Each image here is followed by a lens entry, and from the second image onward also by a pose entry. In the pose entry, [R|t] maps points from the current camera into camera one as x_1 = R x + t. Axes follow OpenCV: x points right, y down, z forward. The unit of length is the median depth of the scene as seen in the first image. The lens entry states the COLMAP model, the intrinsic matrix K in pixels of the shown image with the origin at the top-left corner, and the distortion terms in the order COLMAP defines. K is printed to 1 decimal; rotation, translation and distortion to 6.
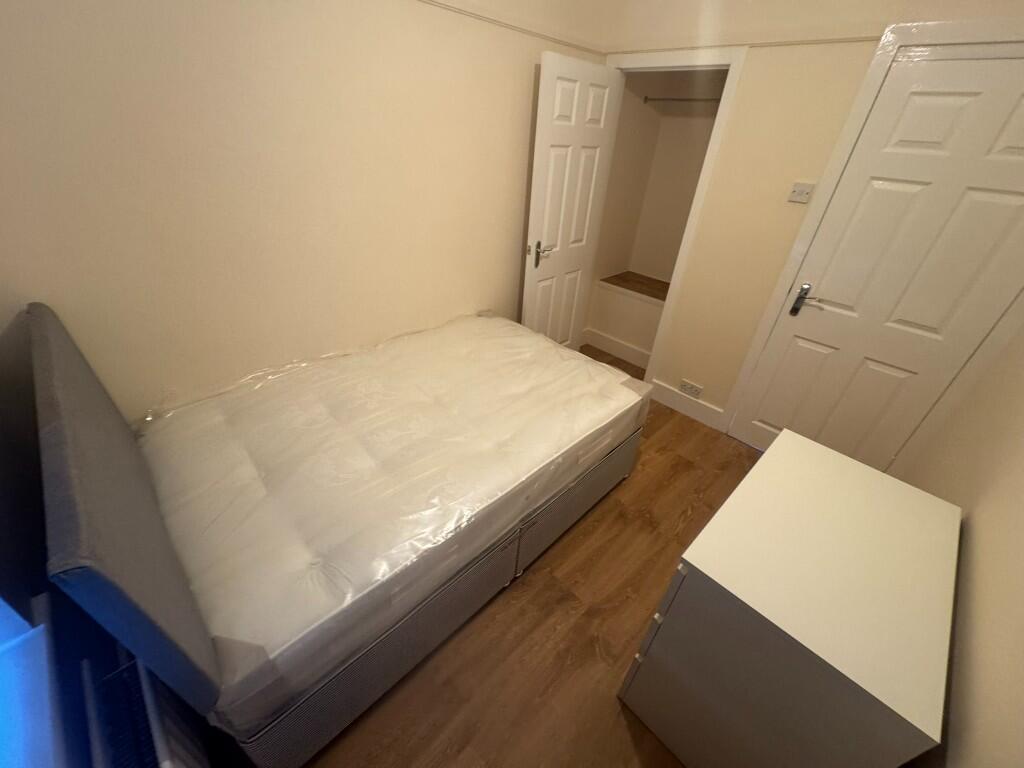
lens RADIAL K [[405.5, 0, 510.9], [0, 405.5, 387.4], [0, 0, 1]] dist [-0.001893, 0.000218]
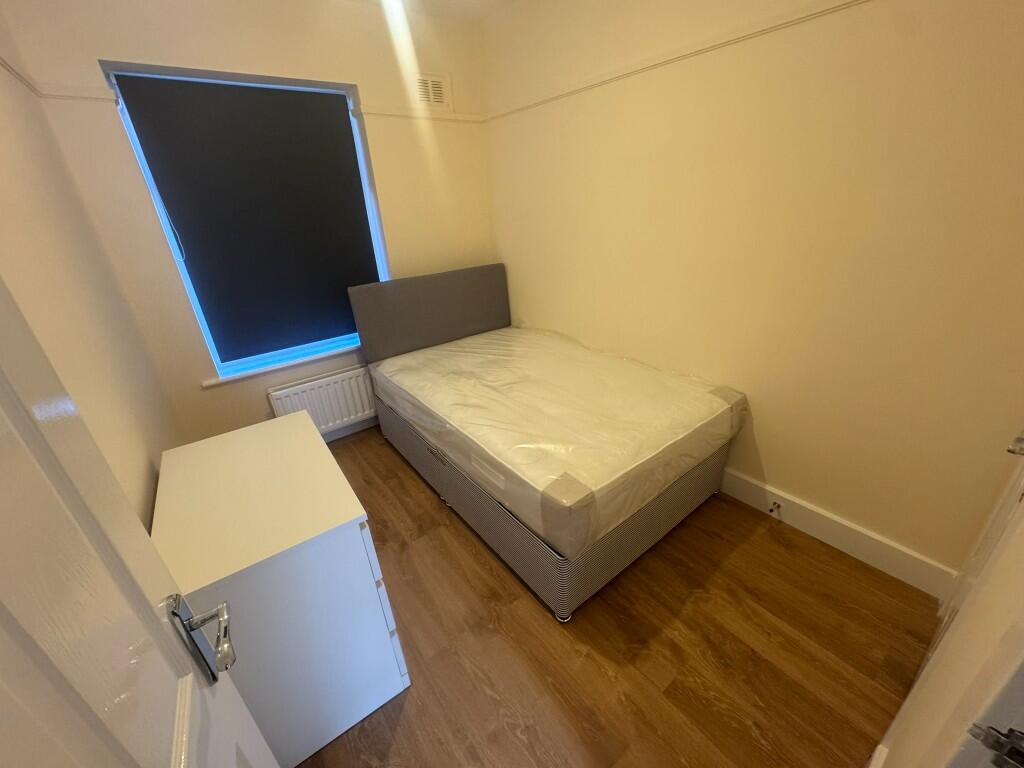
lens RADIAL K [[405.5, 0, 512.2], [0, 405.5, 382.6], [0, 0, 1]] dist [-0.001893, 0.000218]
pose [[-0.127802, 0.357424, -0.925156, 1.044223], [-0.498877, 0.783043, 0.371436, -0.420981], [0.857198, 0.509010, 0.078237, 0.874000]]
